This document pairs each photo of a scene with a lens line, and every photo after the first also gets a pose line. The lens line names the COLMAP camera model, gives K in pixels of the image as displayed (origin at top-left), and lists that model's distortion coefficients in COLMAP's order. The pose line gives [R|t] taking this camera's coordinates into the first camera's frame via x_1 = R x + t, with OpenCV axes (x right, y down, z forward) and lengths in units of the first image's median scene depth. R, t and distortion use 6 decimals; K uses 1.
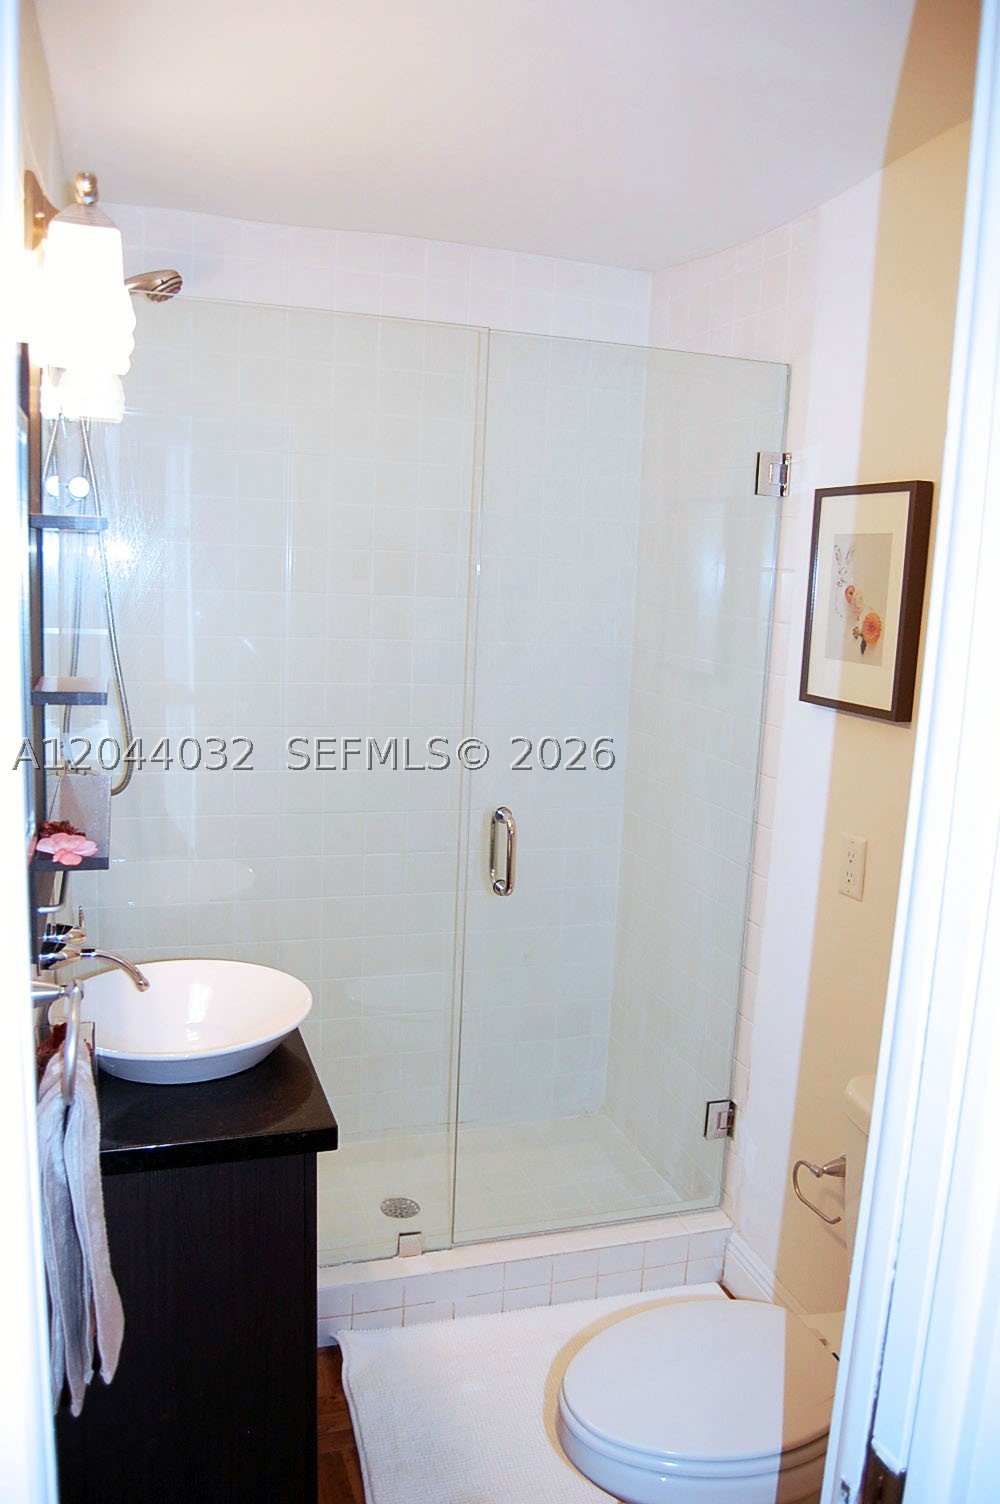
lens RADIAL K [[1158.2, 0, 500.0], [0, 1158.2, 752.0], [0, 0, 1]] dist [-0.056648, 0.002773]
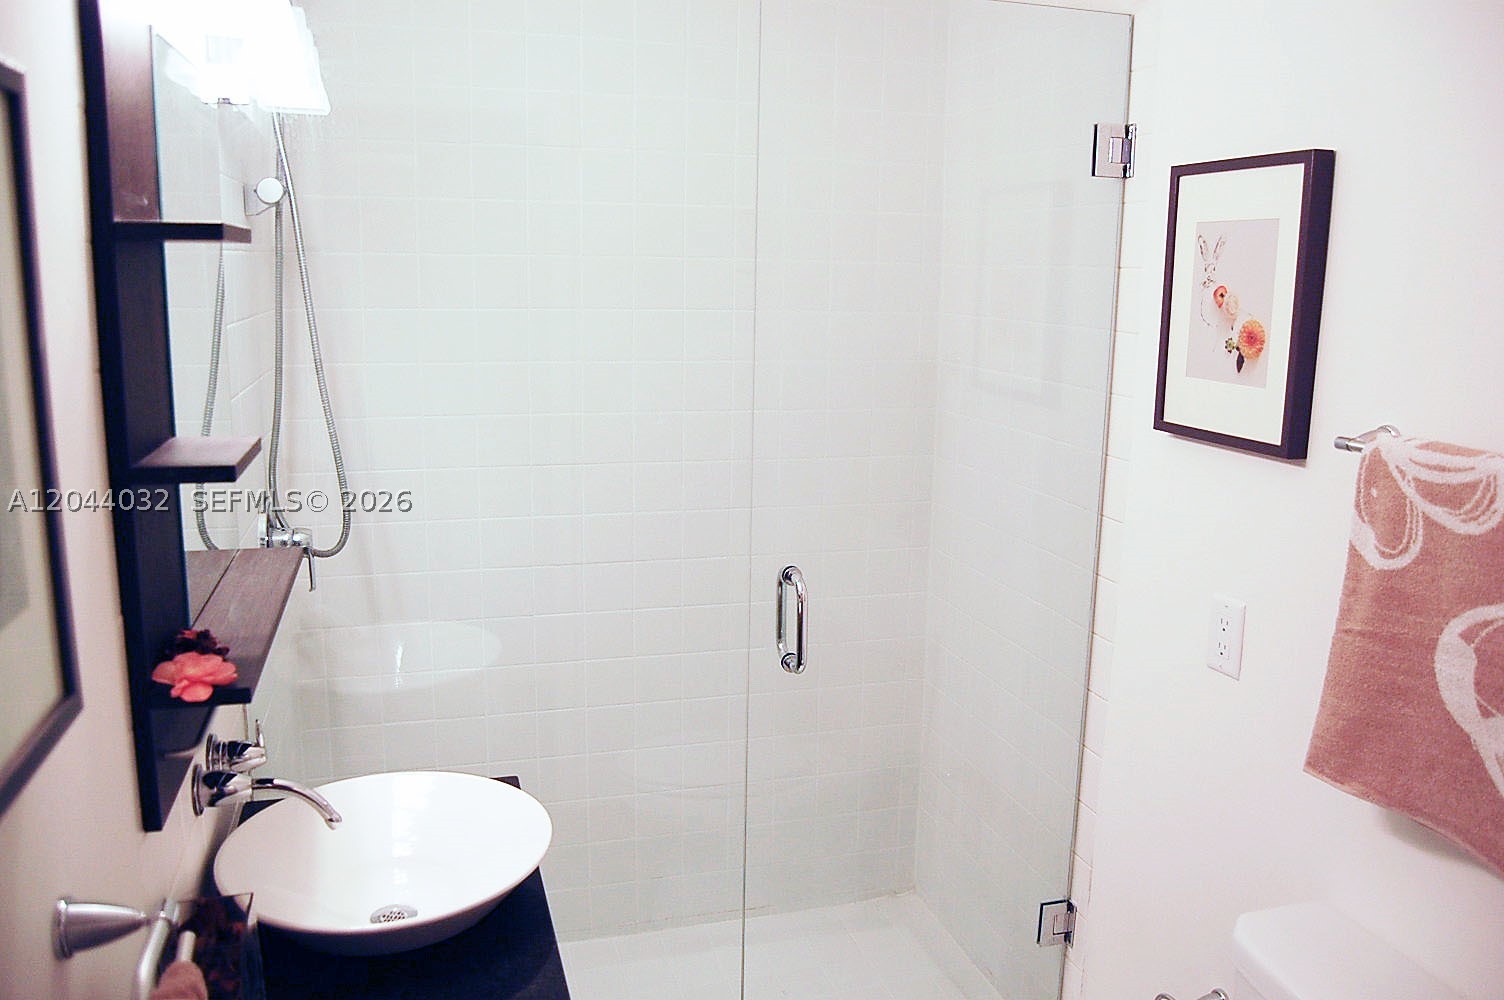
lens RADIAL K [[1158.2, 0, 753.9], [0, 1158.2, 489.5], [0, 0, 1]] dist [-0.056648, 0.002773]
pose [[0.999173, -0.019576, -0.035650, 0.006844], [0.020563, 0.999410, 0.027526, -0.031864], [0.035090, -0.028236, 0.998985, 0.190277]]
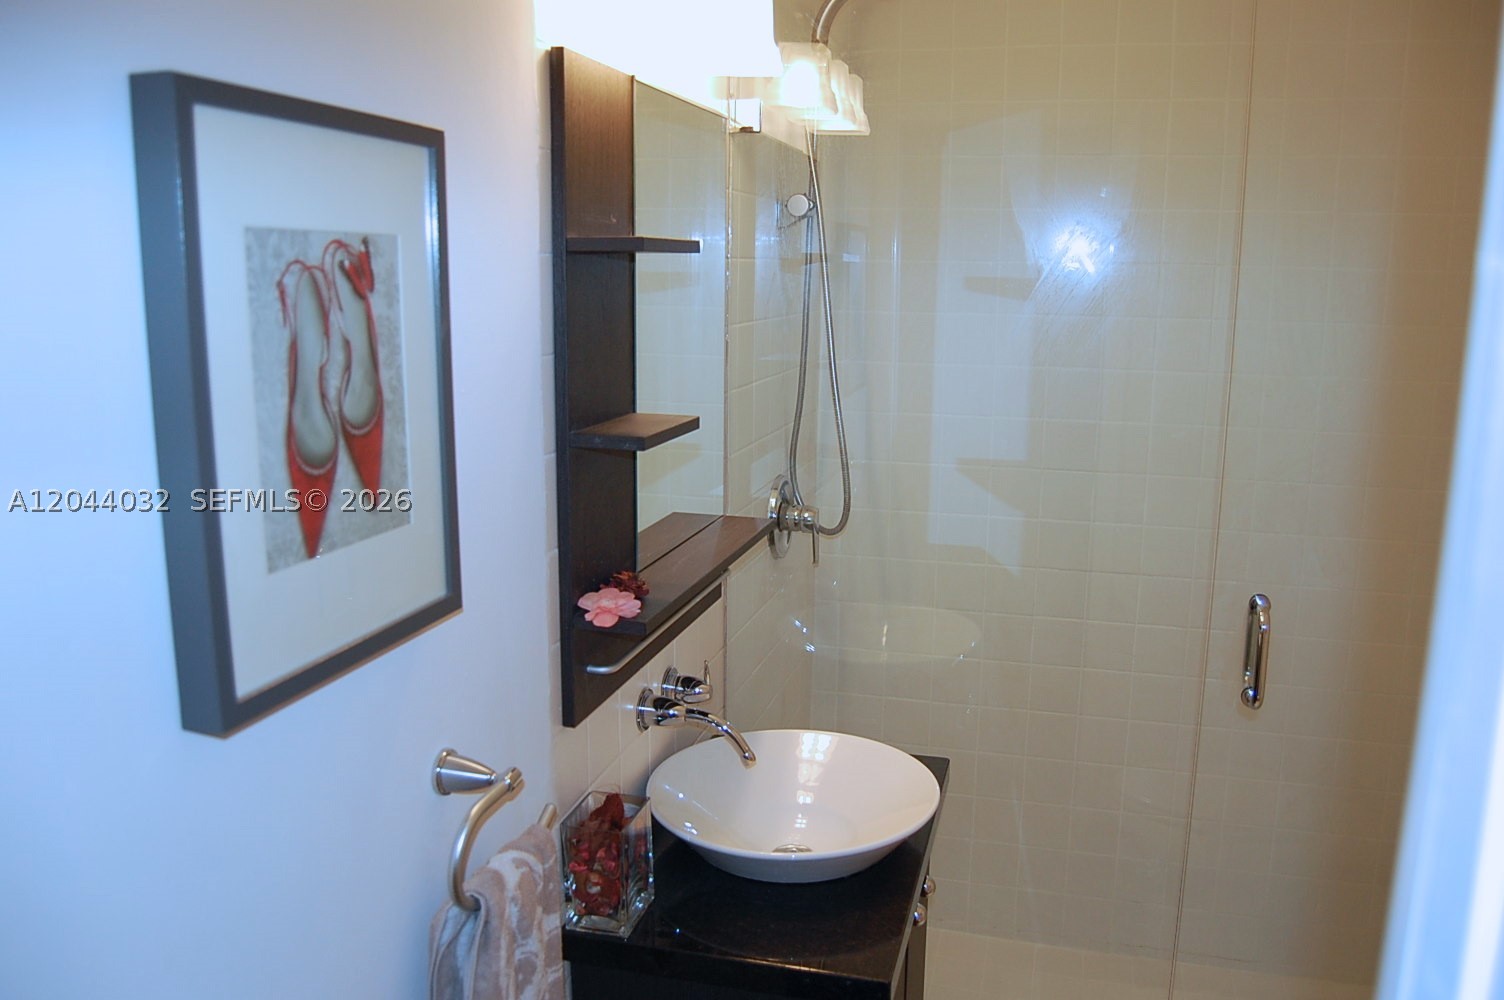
lens RADIAL K [[1158.2, 0, 753.9], [0, 1158.2, 489.5], [0, 0, 1]] dist [-0.056648, 0.002773]
pose [[0.830504, 0.060113, -0.553759, 0.143630], [-0.051614, 0.998187, 0.030949, -0.027705], [0.554616, 0.002878, 0.832102, 0.205296]]
